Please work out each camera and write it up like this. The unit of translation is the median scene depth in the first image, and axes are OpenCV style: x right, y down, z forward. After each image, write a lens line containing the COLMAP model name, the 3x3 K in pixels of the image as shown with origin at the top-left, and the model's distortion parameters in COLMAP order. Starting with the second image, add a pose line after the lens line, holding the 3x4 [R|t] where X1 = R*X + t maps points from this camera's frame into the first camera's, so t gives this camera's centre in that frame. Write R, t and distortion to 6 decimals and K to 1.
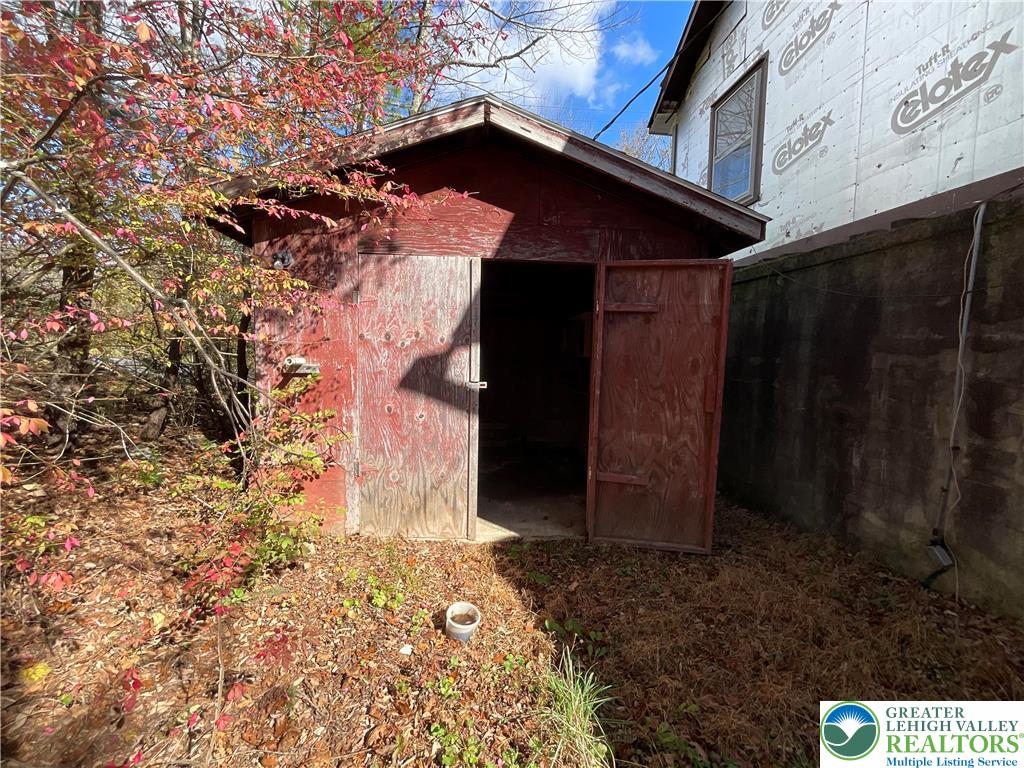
lens RADIAL K [[417.8, 0, 513.1], [0, 417.8, 386.3], [0, 0, 1]] dist [0.002230, 0.000533]
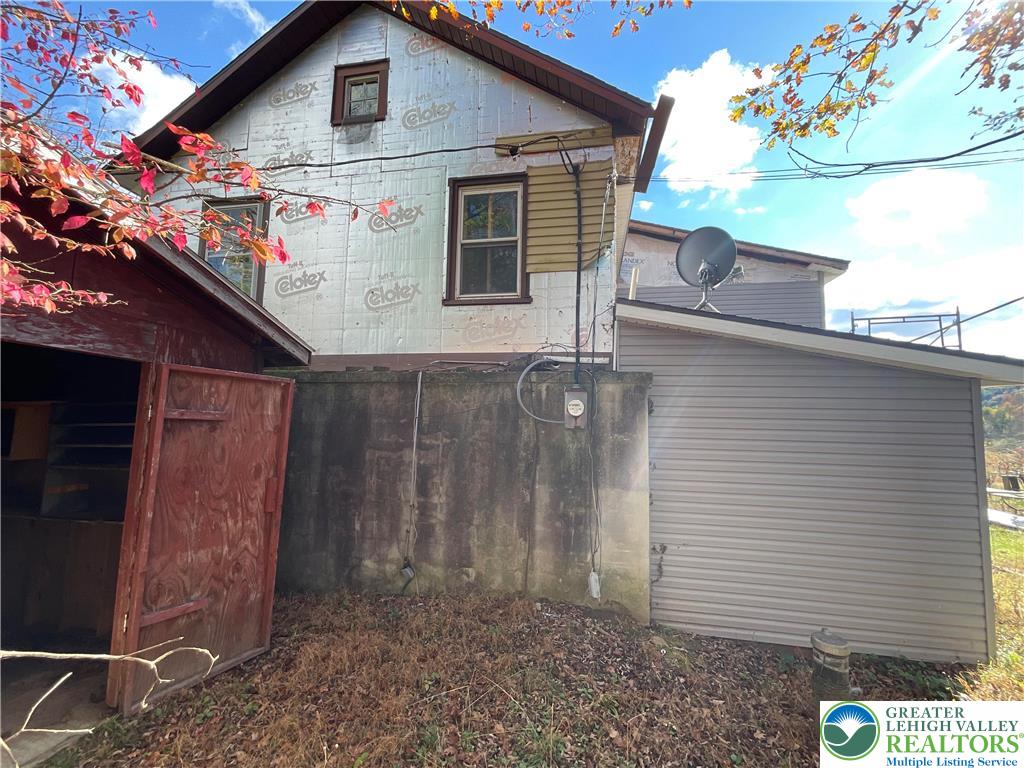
lens RADIAL K [[417.8, 0, 510.8], [0, 417.8, 384.8], [0, 0, 1]] dist [0.002230, 0.000533]
pose [[0.297931, 0.080633, 0.951176, -0.407044], [0.065790, 0.992322, -0.104728, -0.111278], [-0.952318, 0.093780, 0.290338, 0.046951]]
